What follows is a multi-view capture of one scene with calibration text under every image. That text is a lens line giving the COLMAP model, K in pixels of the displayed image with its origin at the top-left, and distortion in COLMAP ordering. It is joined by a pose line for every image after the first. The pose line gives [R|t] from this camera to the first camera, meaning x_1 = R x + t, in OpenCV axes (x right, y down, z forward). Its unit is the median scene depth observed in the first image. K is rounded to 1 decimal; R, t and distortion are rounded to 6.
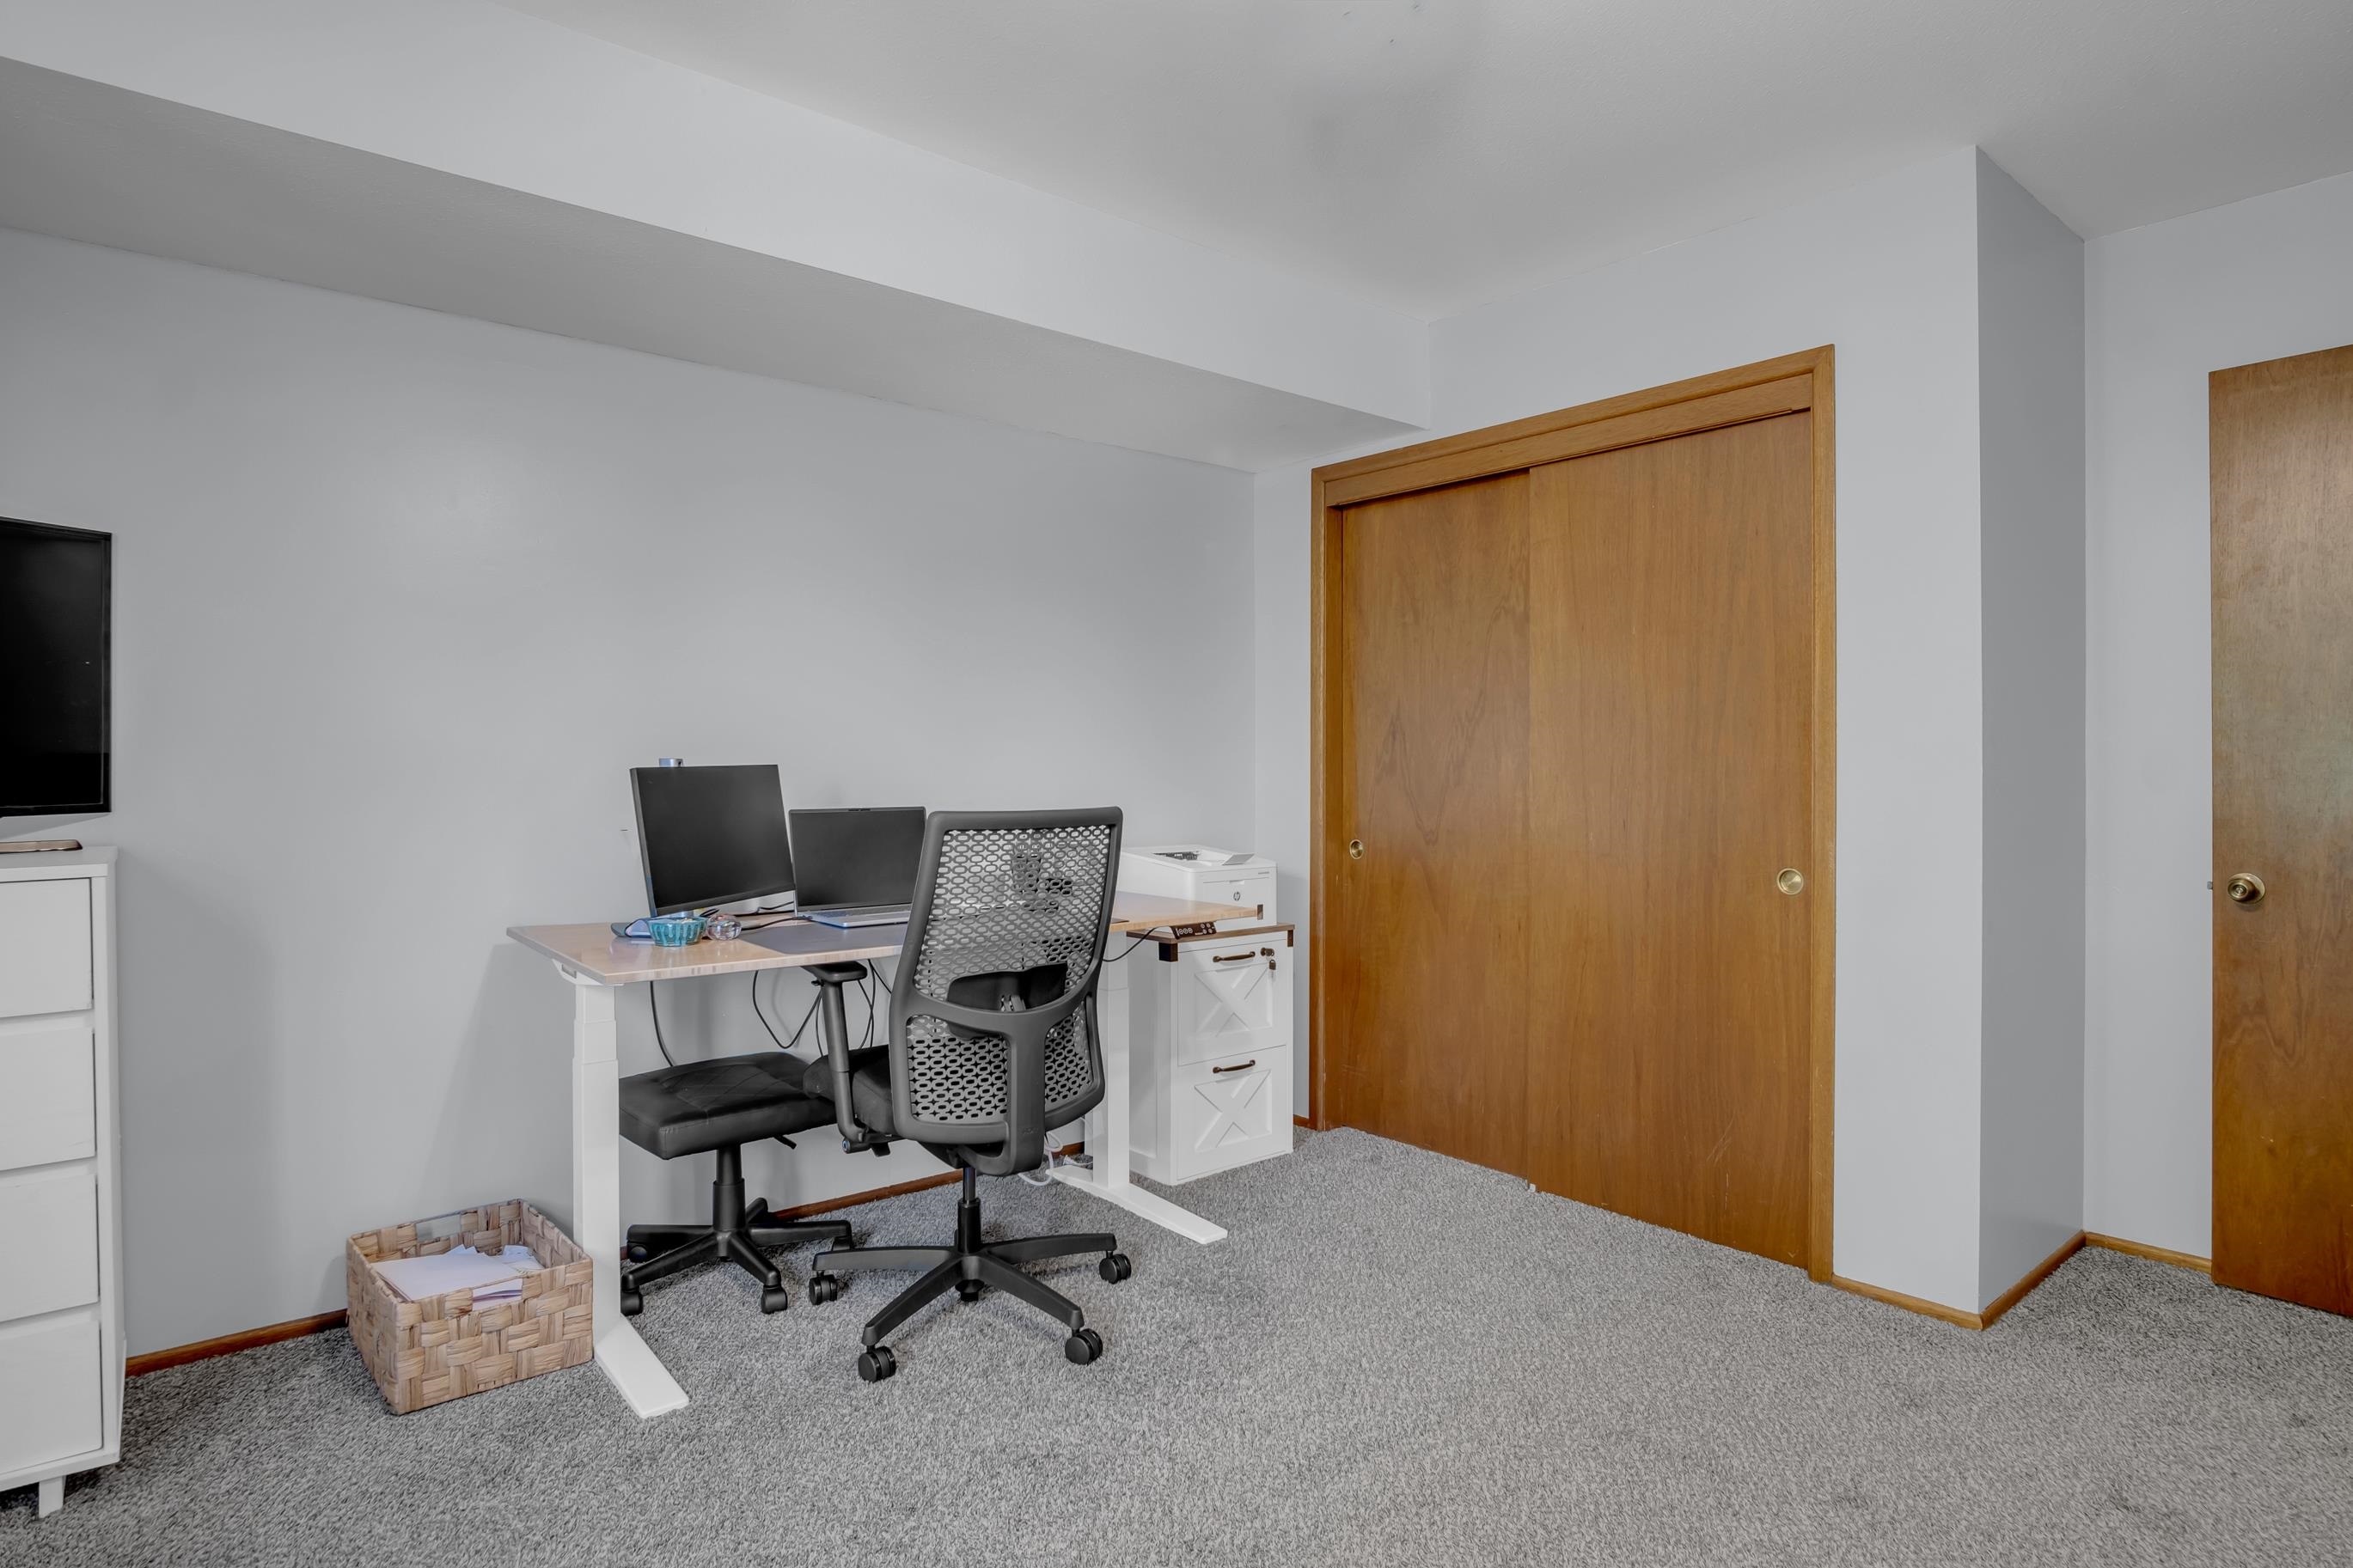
lens RADIAL K [[1267.9, 0, 1193.0], [0, 1267.9, 757.9], [0, 0, 1]] dist [-0.040362, 0.013432]
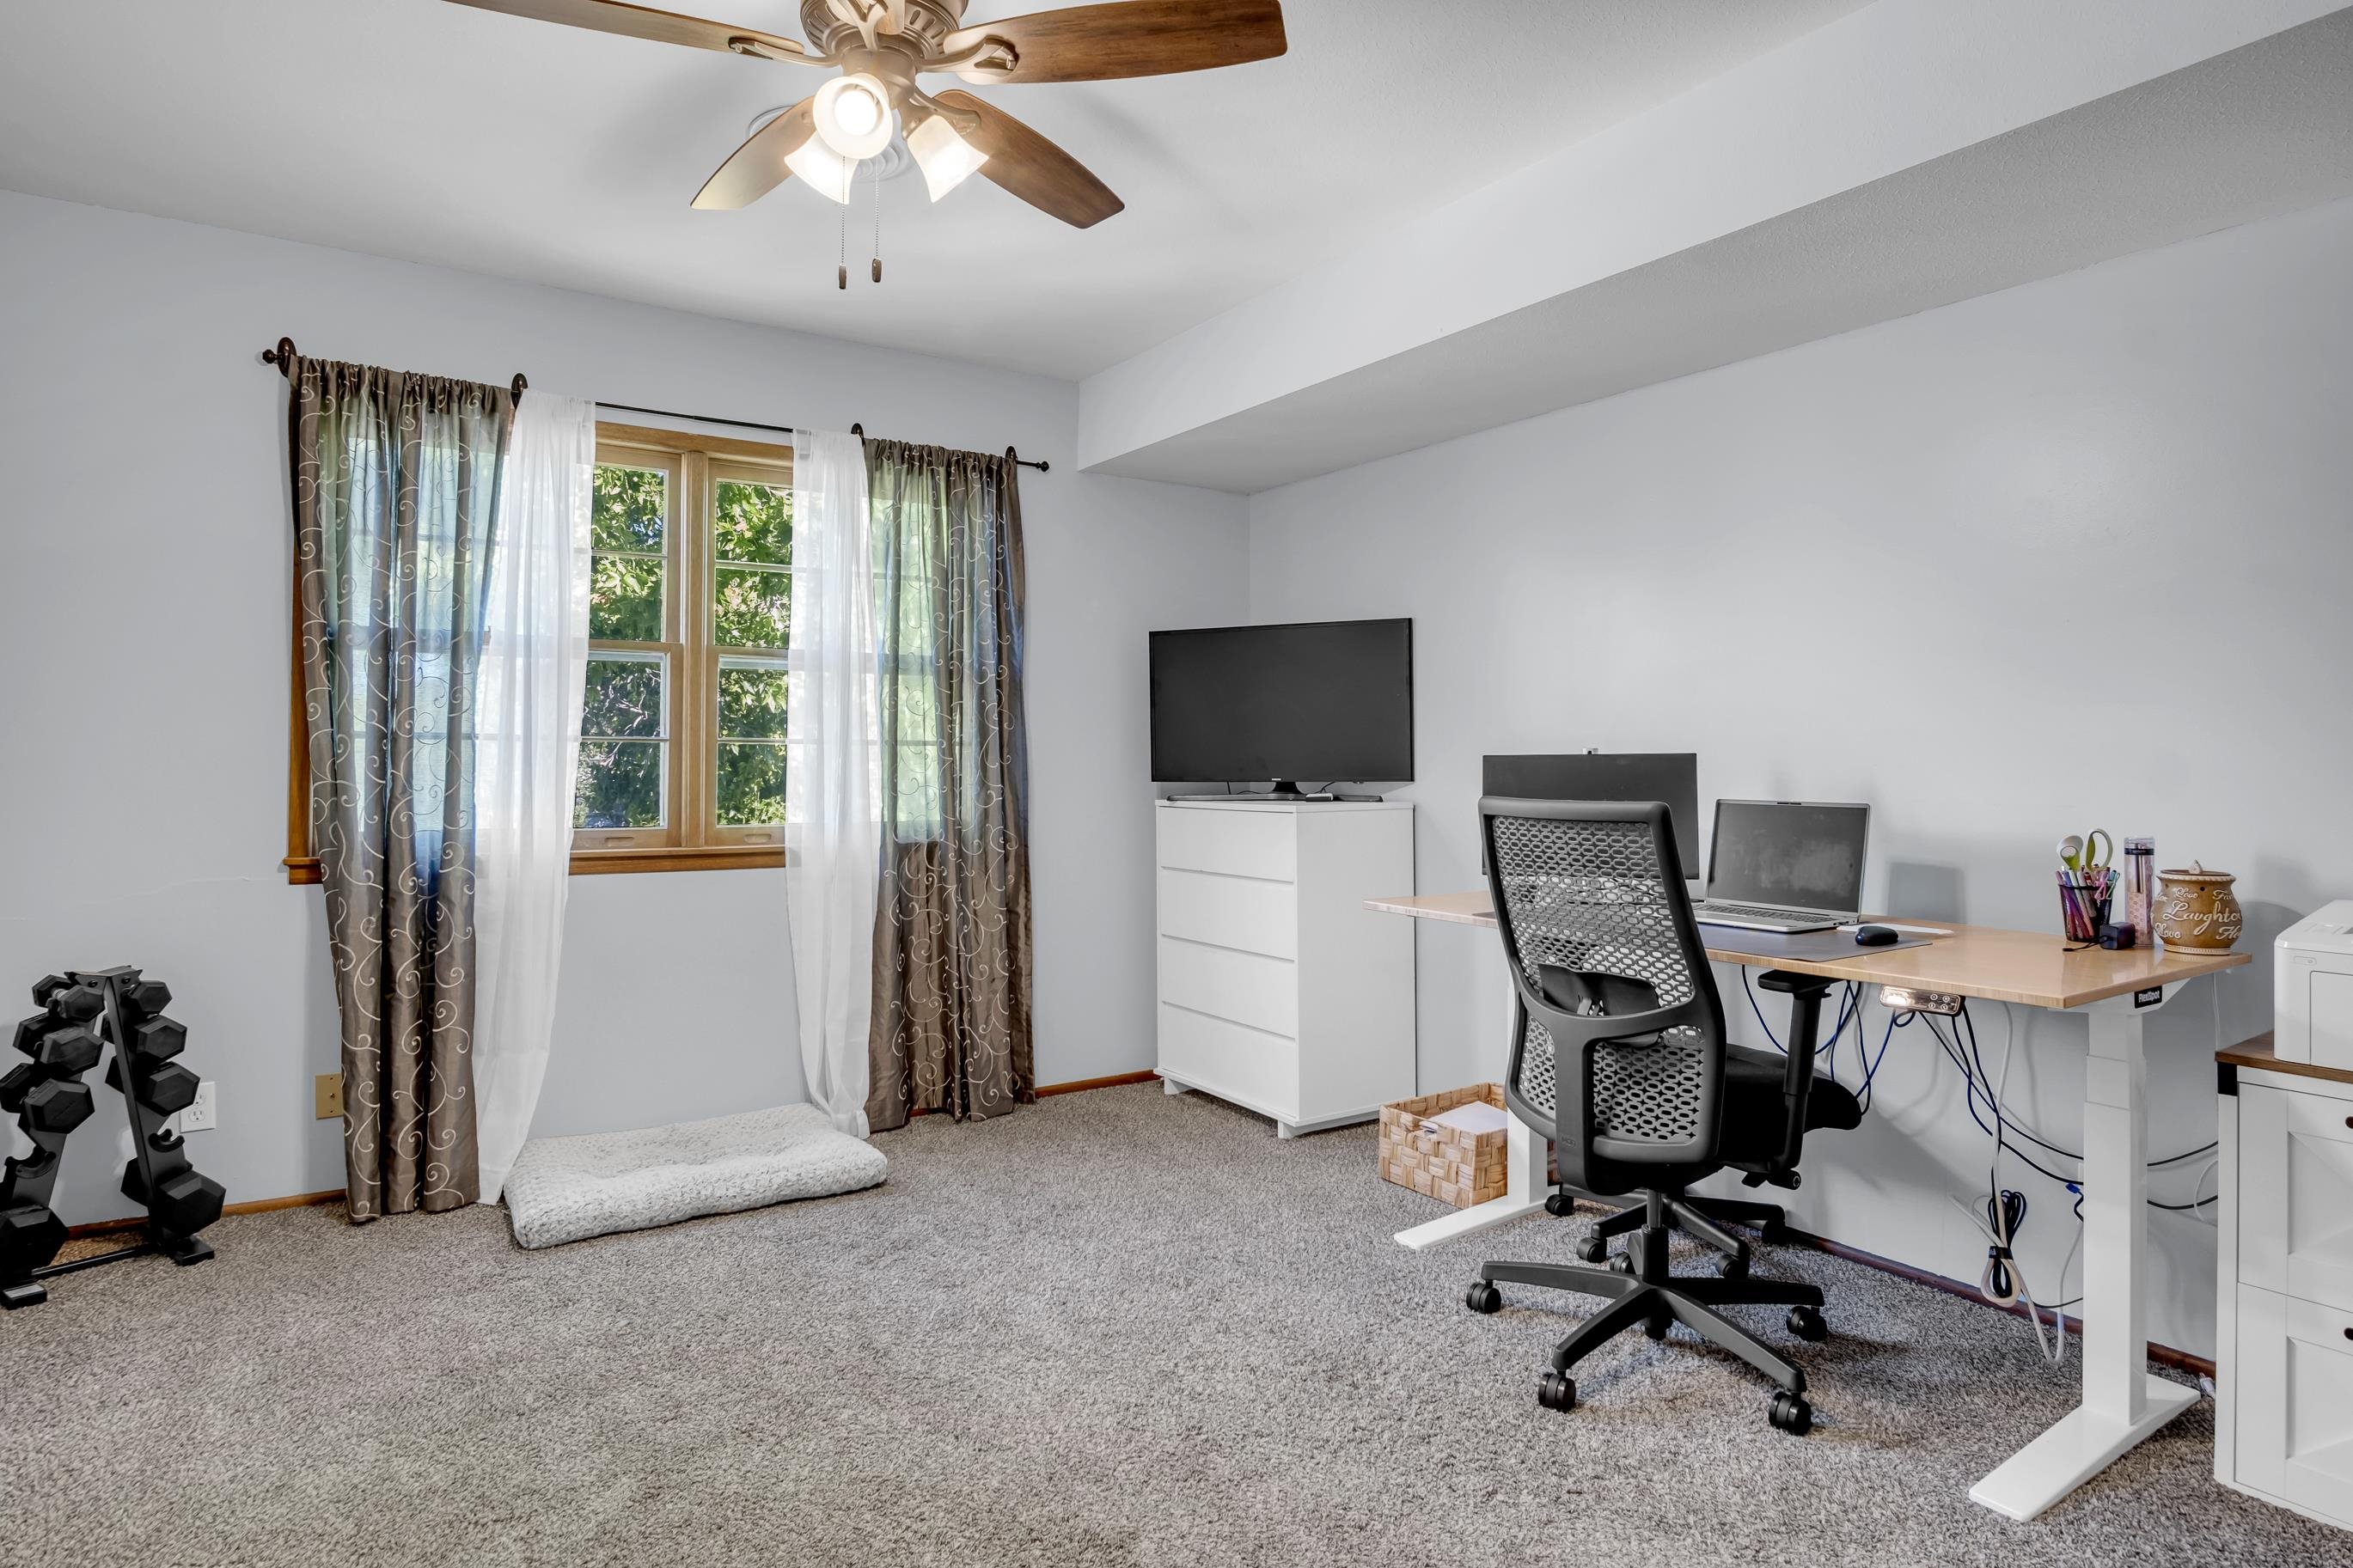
lens RADIAL K [[1267.9, 0, 1193.0], [0, 1267.9, 757.9], [0, 0, 1]] dist [-0.040362, 0.013432]
pose [[-0.104813, -0.001223, -0.994491, 0.813335], [0.001500, 0.999998, -0.001388, 0.011625], [0.994491, -0.001637, -0.104811, 0.813653]]
